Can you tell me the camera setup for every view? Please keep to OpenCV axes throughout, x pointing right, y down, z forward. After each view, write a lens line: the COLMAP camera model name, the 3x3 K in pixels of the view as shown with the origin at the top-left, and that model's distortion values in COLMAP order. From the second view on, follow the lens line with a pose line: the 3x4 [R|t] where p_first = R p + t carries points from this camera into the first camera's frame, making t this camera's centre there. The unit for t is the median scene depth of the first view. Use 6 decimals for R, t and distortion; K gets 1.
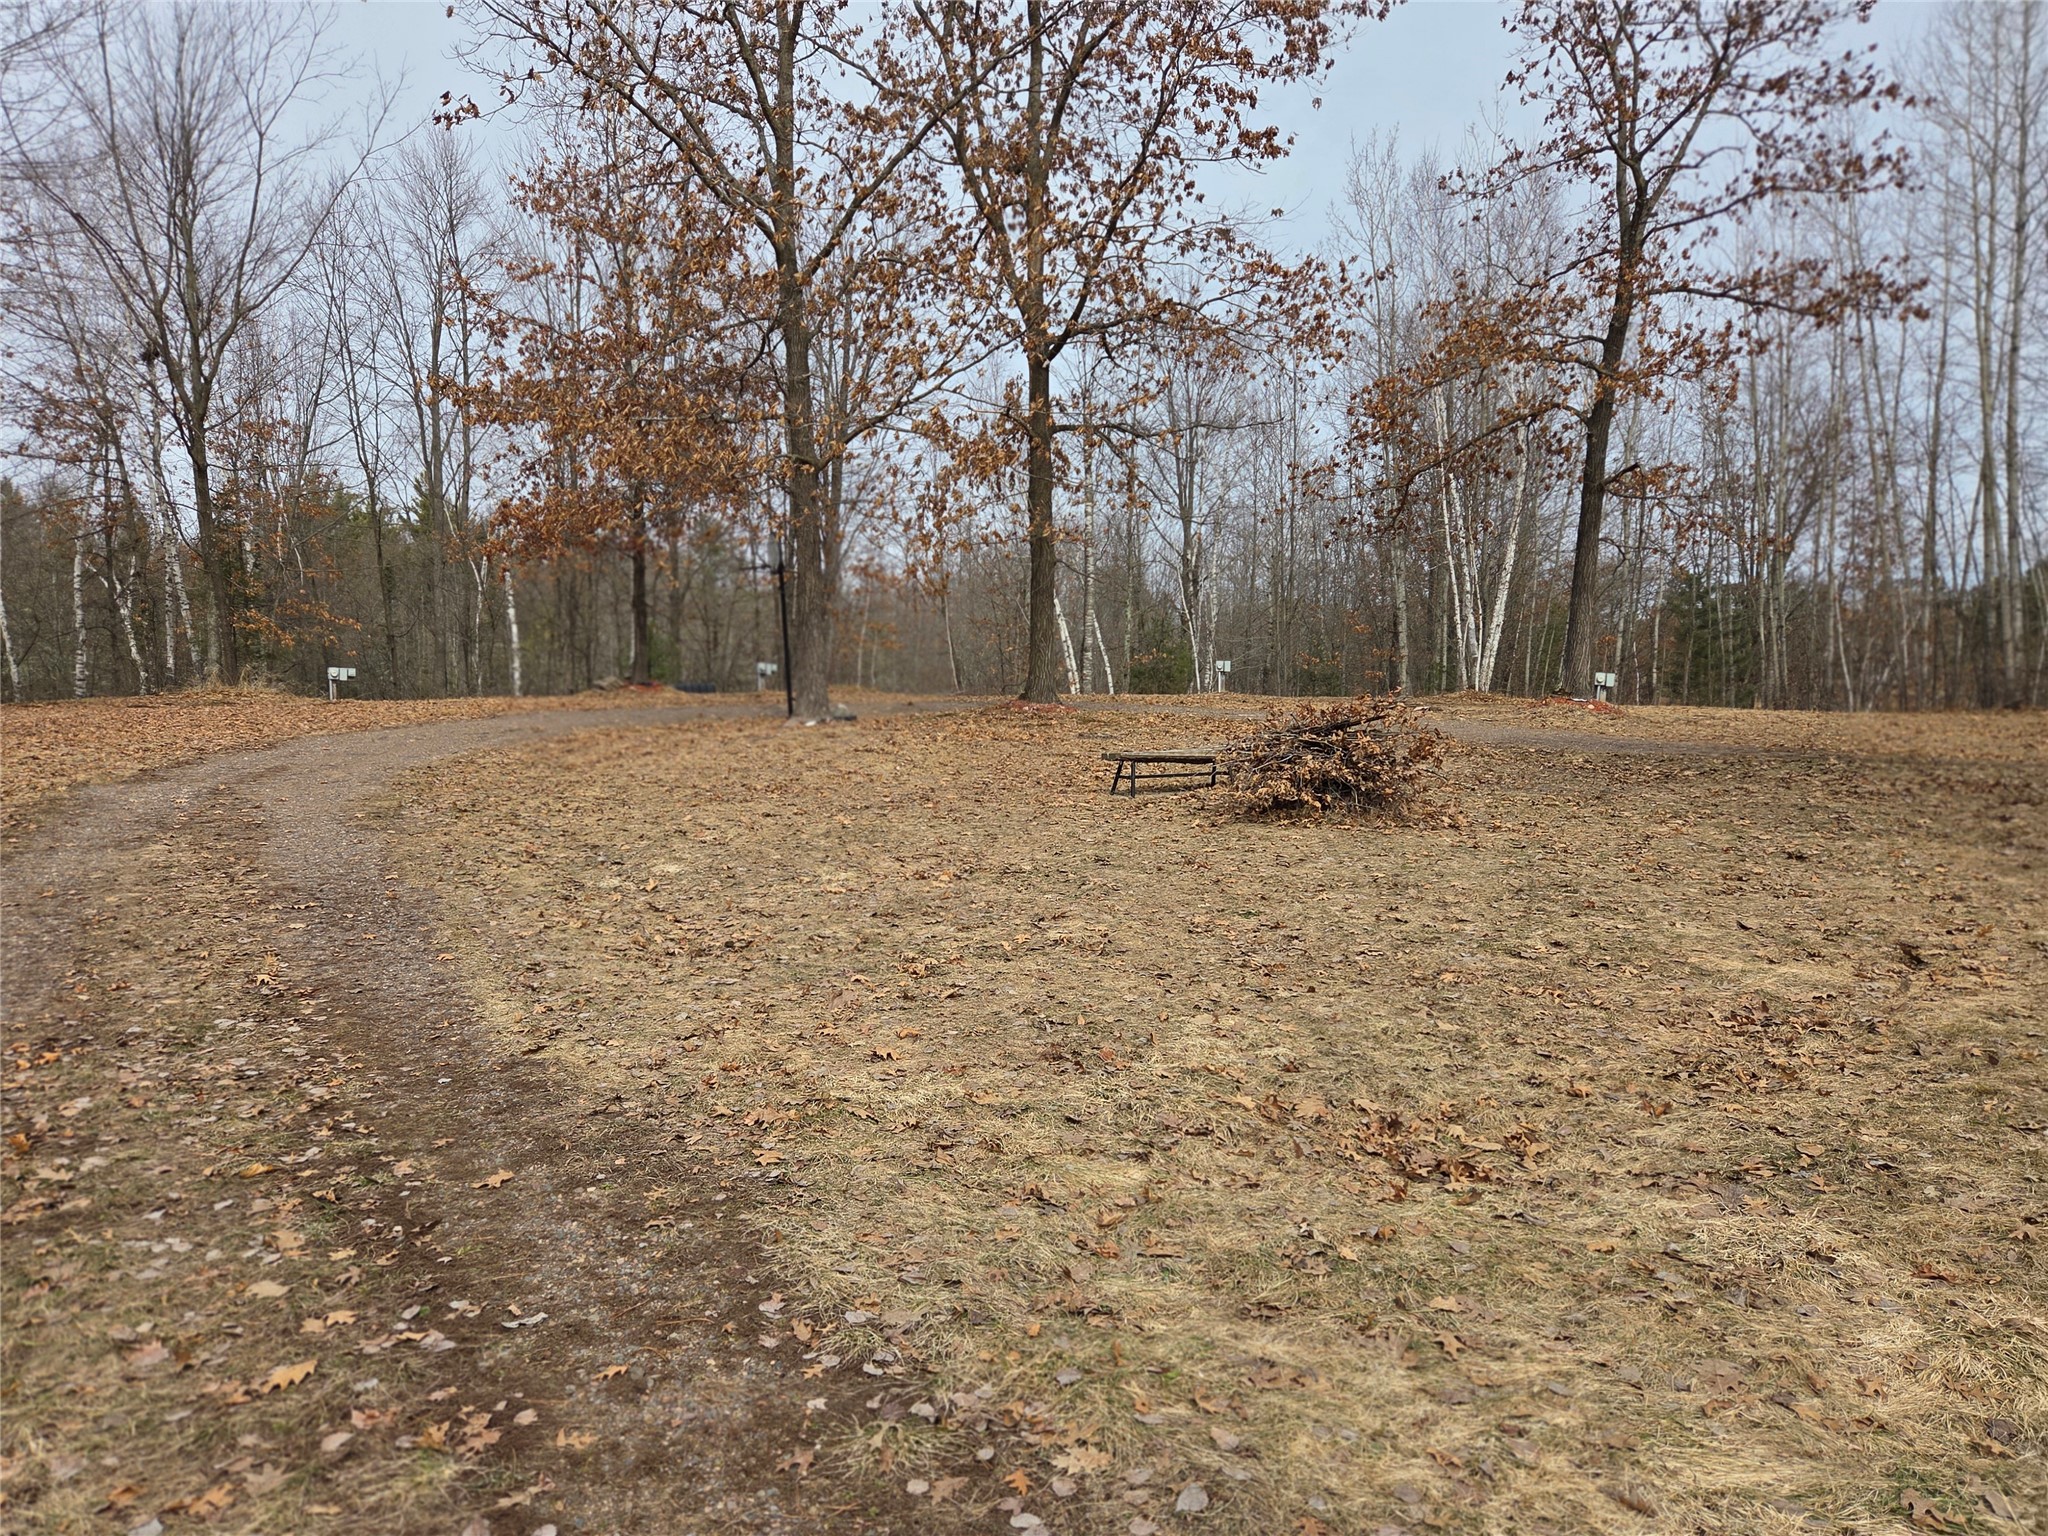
lens RADIAL K [[1375.0, 0, 997.3], [0, 1375.0, 777.1], [0, 0, 1]] dist [0.075703, -0.058888]
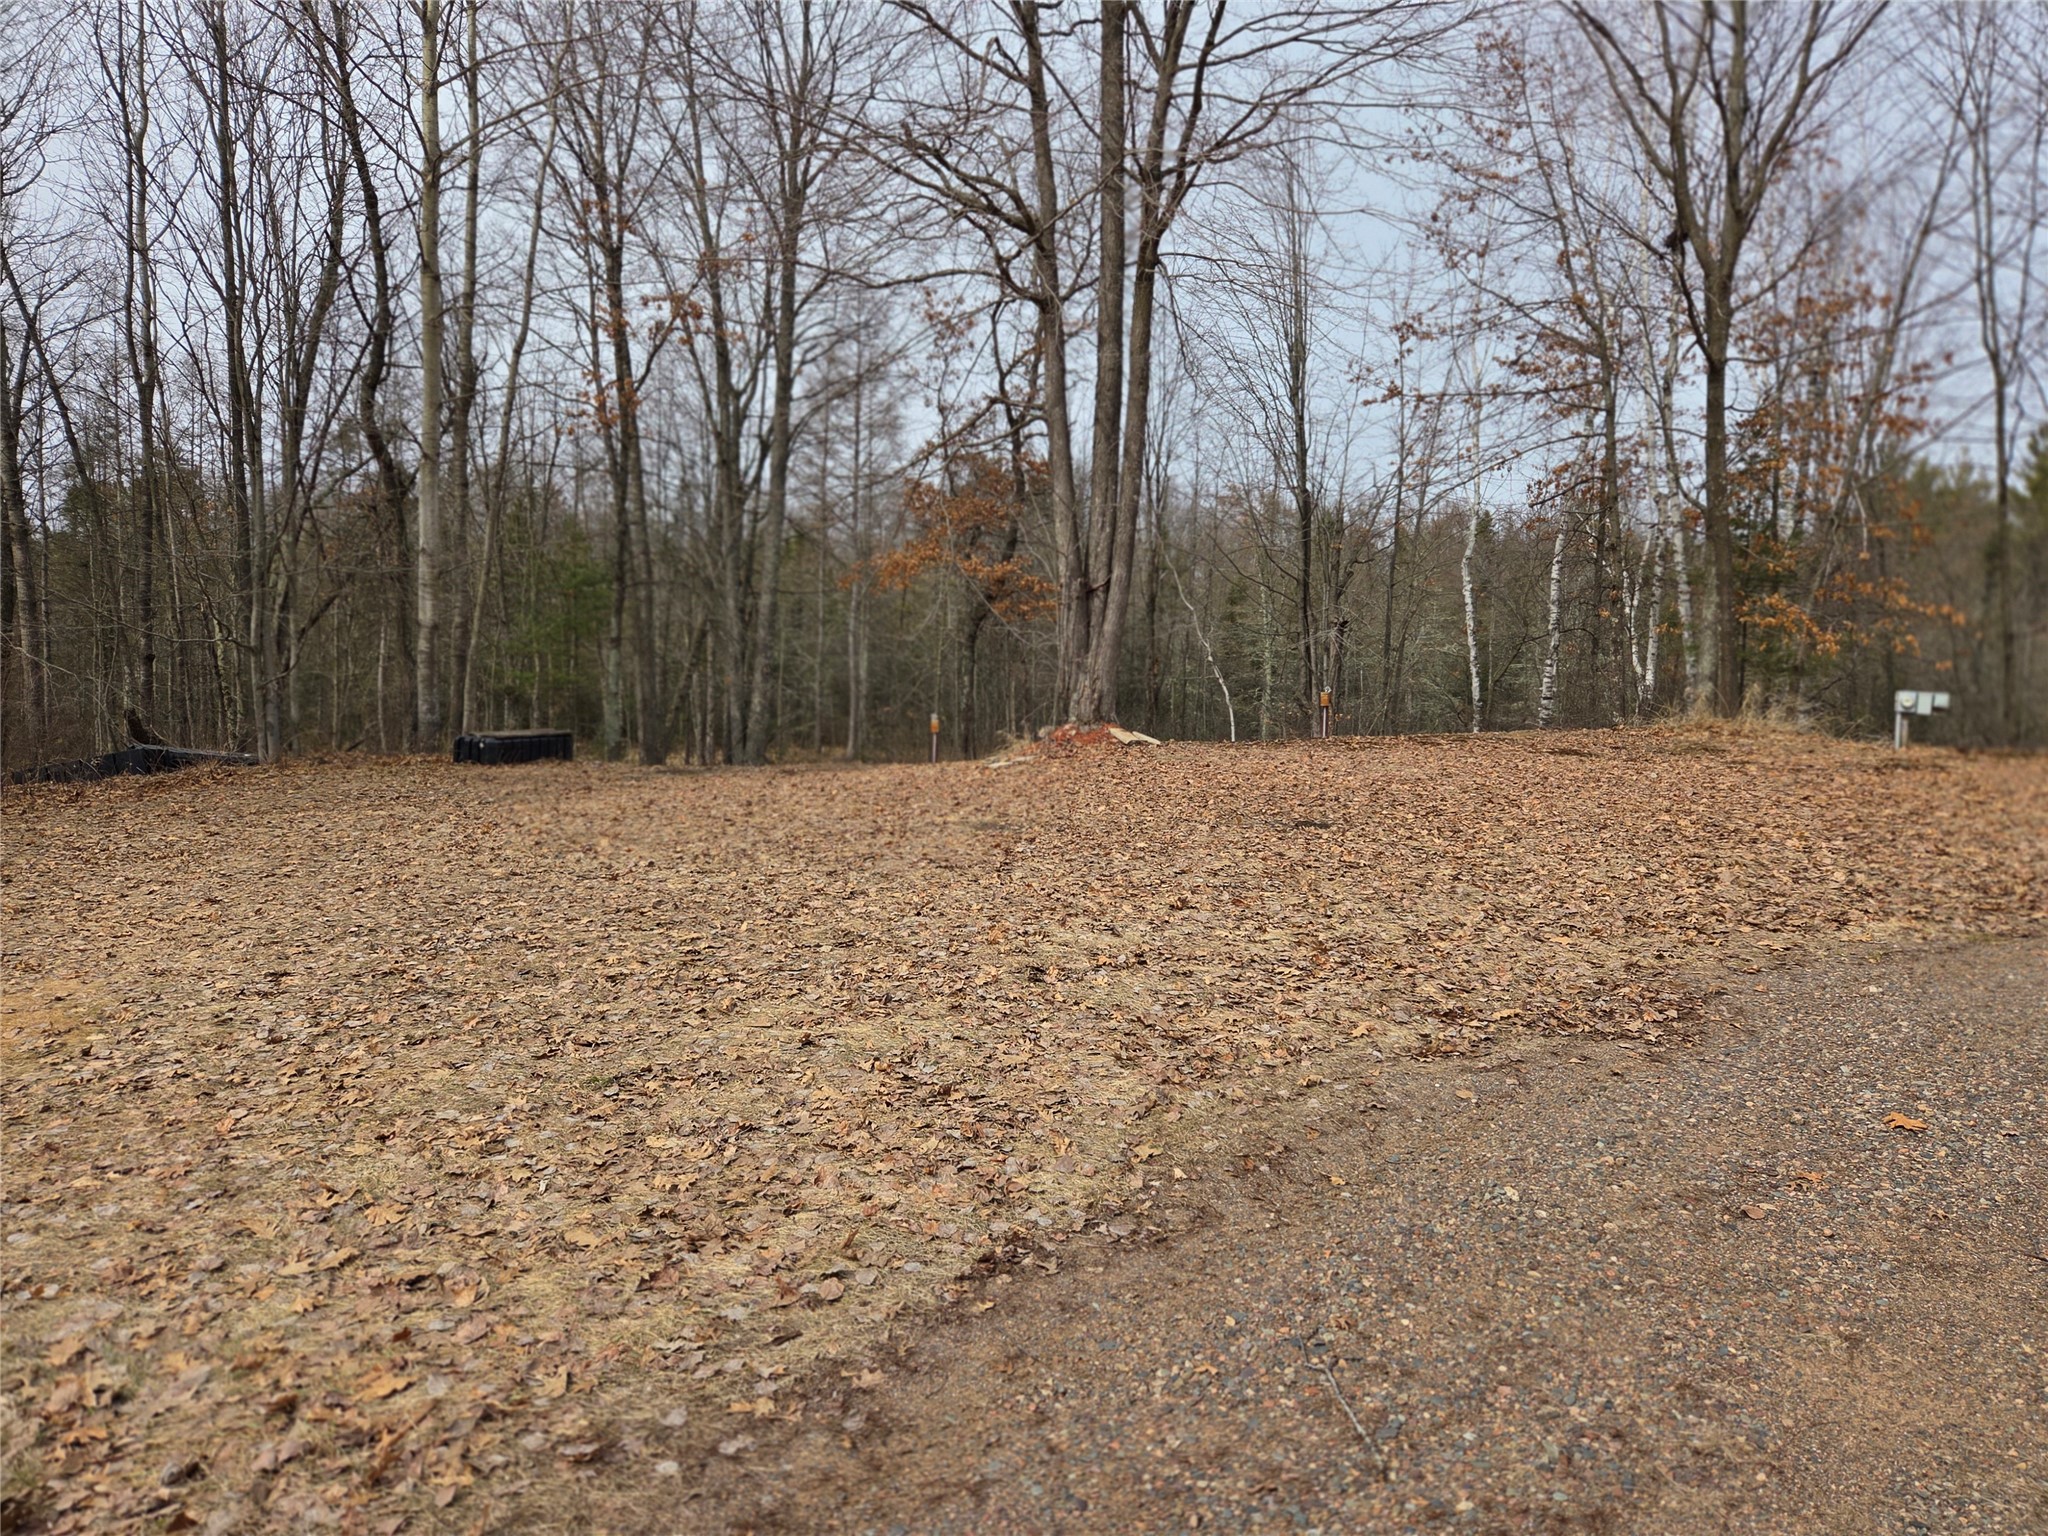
lens RADIAL K [[1375.0, 0, 1057.6], [0, 1375.0, 749.9], [0, 0, 1]] dist [0.075703, -0.058888]
pose [[0.555988, 0.059783, -0.829038, -0.196015], [-0.078714, 0.996715, 0.019085, -0.038633], [0.827455, 0.054646, 0.558867, 0.401788]]
